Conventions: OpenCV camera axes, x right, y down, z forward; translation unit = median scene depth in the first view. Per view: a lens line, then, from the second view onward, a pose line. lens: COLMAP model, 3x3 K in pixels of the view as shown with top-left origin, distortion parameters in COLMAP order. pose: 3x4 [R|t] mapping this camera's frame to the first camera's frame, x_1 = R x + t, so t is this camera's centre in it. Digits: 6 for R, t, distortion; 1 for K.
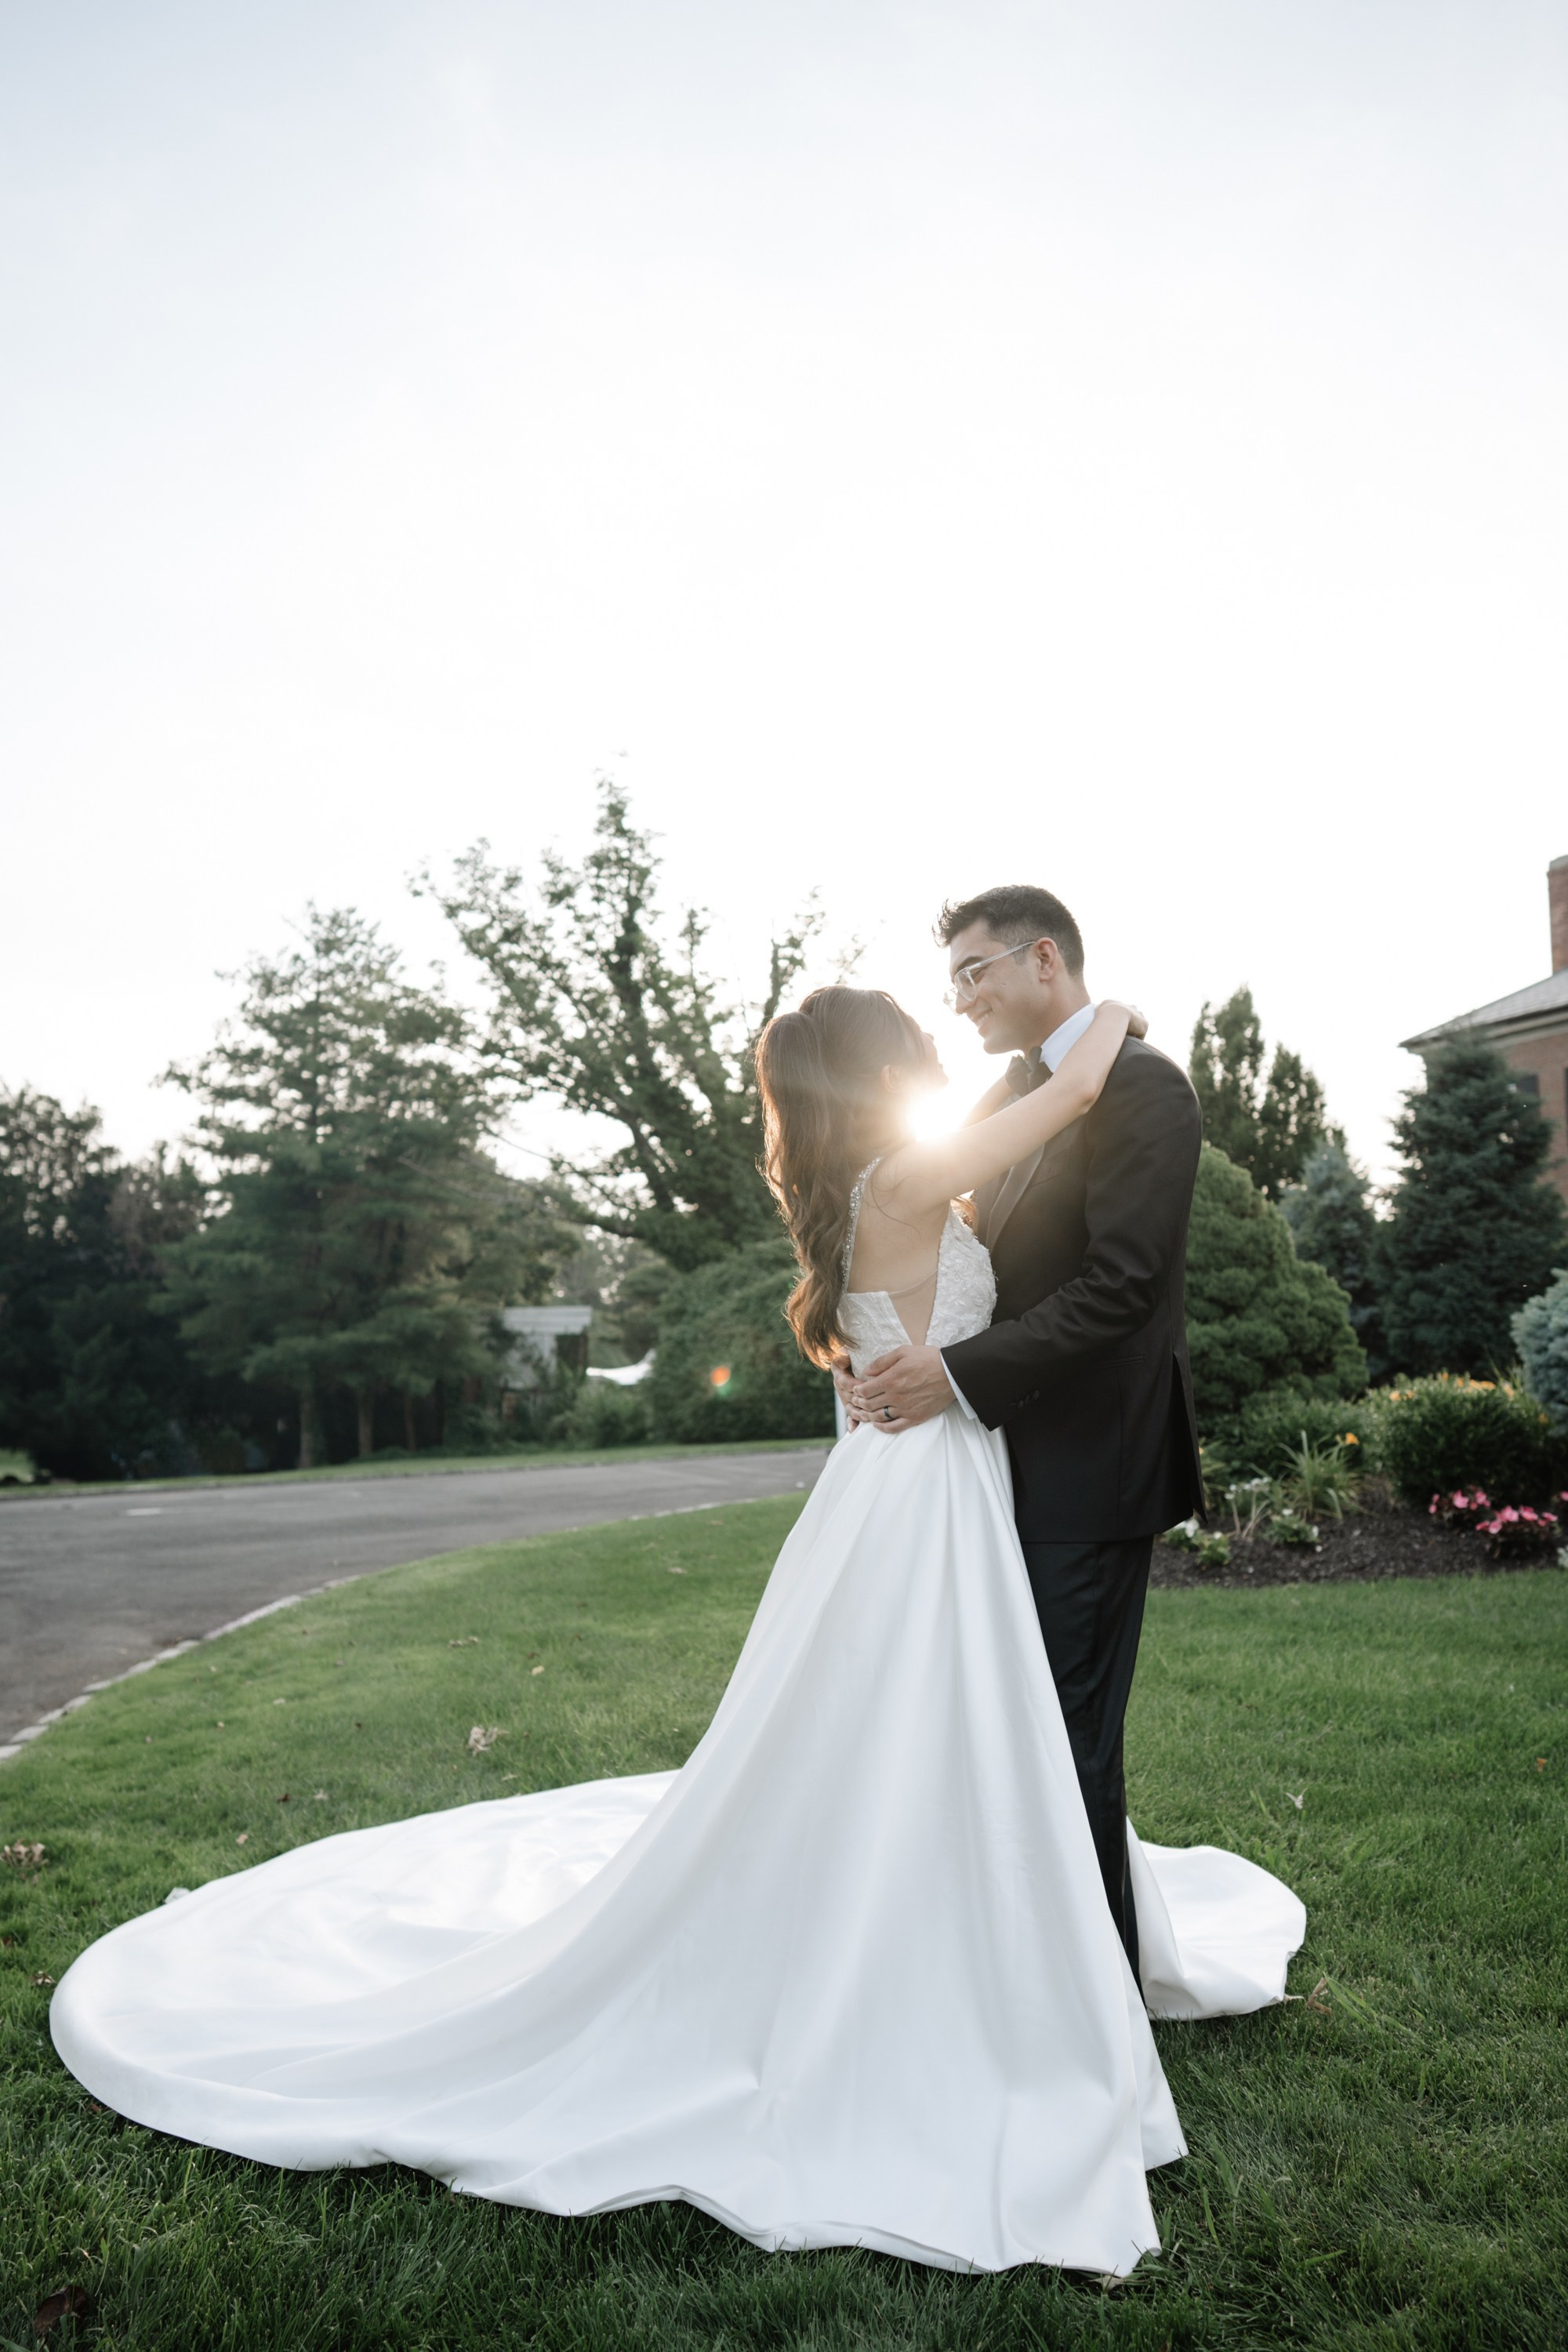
lens RADIAL K [[1665.7, 0, 858.9], [0, 1665.7, 1275.0], [0, 0, 1]] dist [-0.050381, 0.059777]
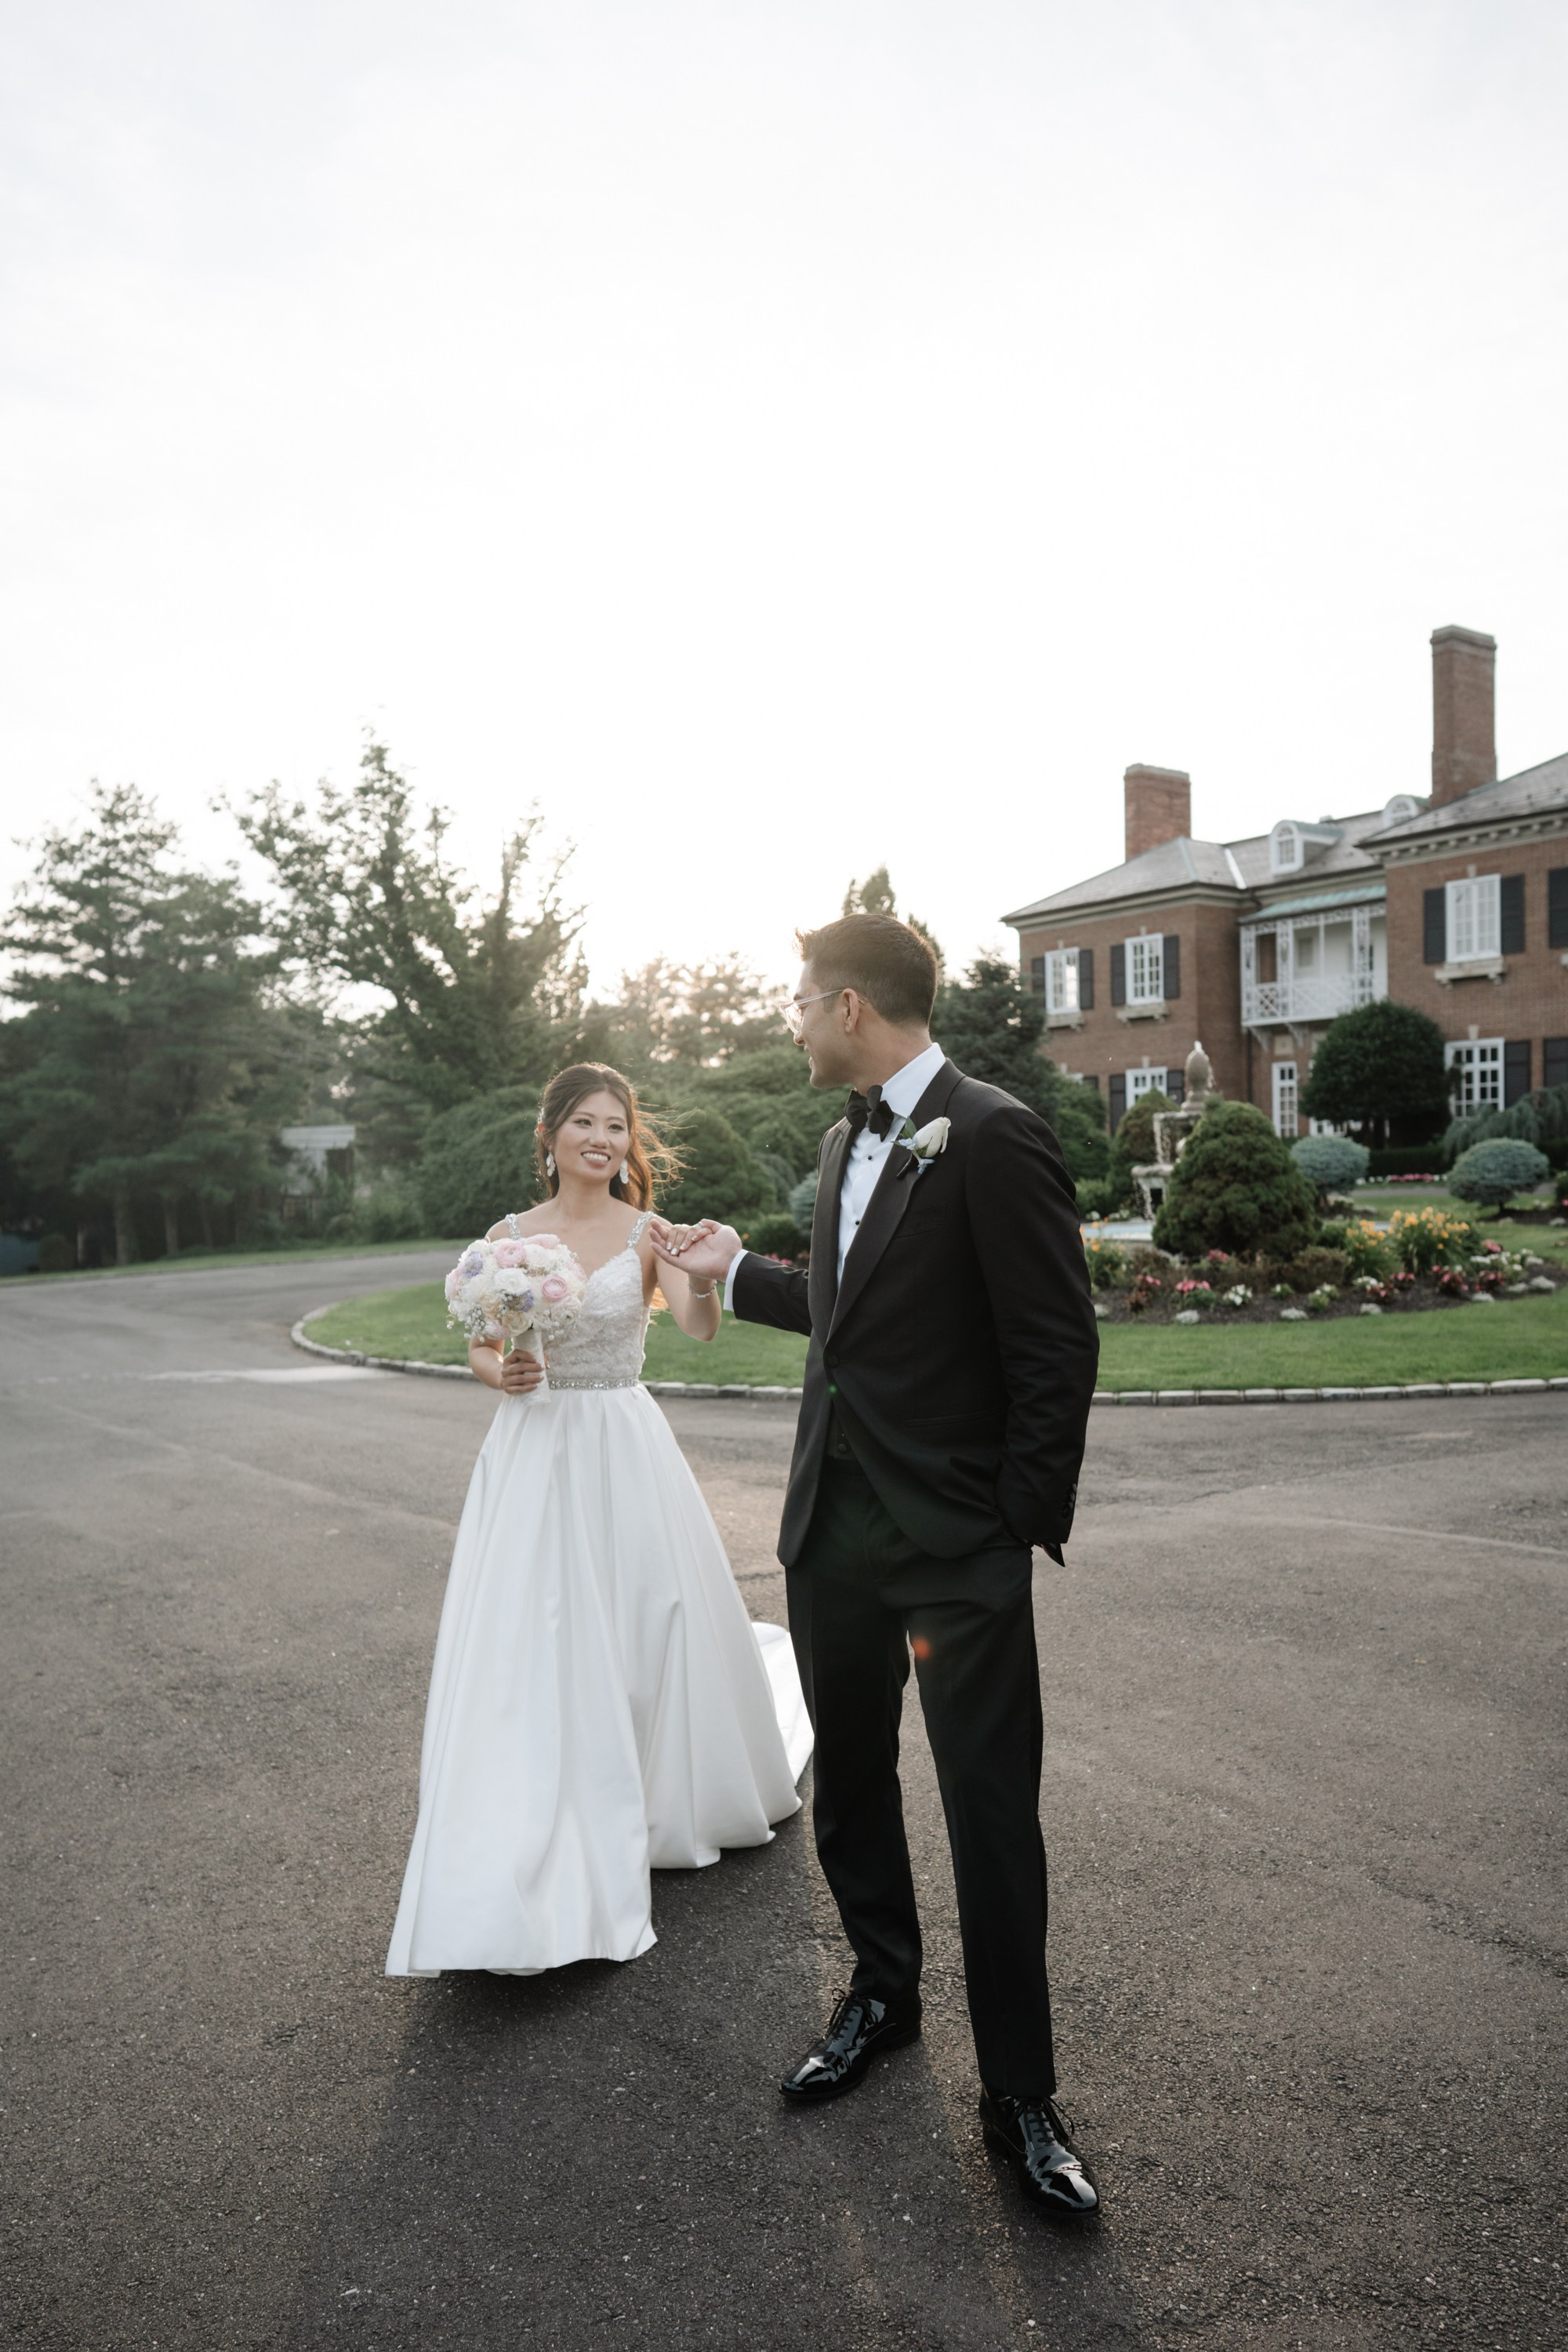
lens RADIAL K [[1665.7, 0, 845.8], [0, 1665.7, 1249.1], [0, 0, 1]] dist [-0.050381, 0.059777]
pose [[0.988667, -0.020135, 0.148768, 0.011159], [0.003210, 0.993573, 0.113144, -0.031821], [-0.150090, -0.111384, 0.982378, -0.286545]]
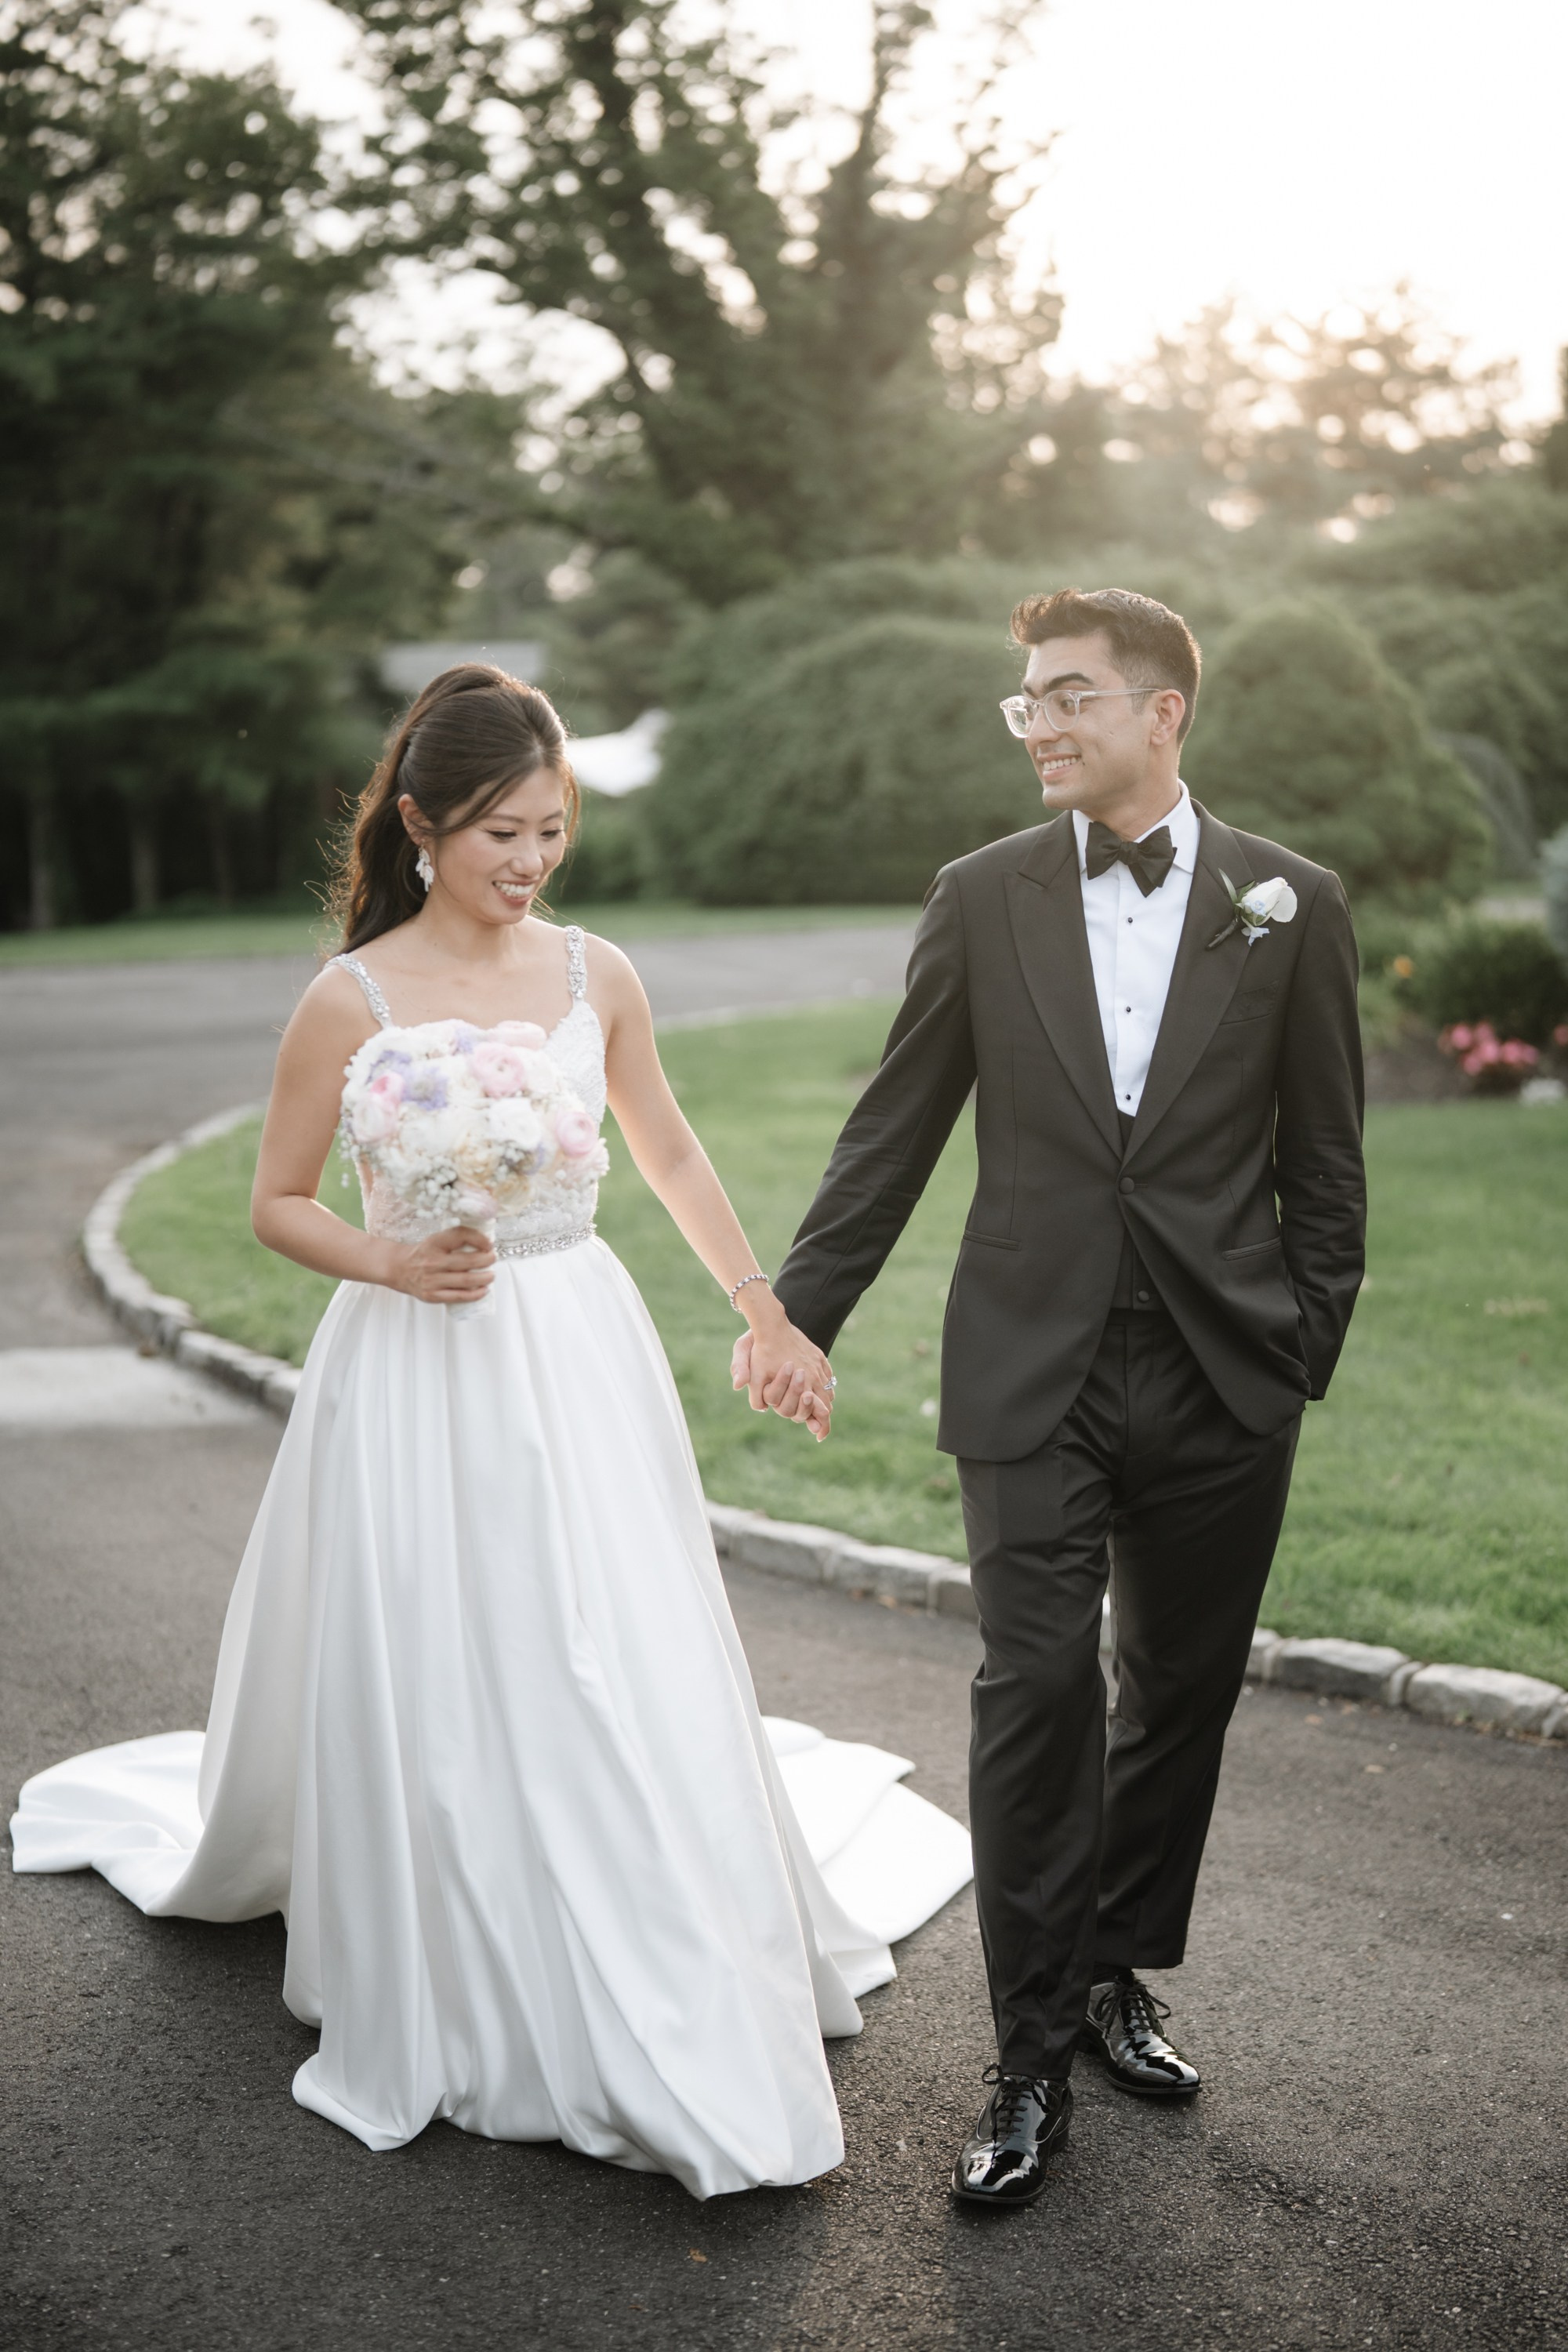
lens RADIAL K [[3430.7, 0, 858.0], [0, 3430.7, 1255.4], [0, 0, 1]] dist [0.008721, 0.000000]
pose [[0.997716, 0.029305, -0.060859, 0.020837], [-0.016106, 0.978211, 0.206989, -0.023957], [0.065599, -0.205536, 0.976449, -0.163364]]
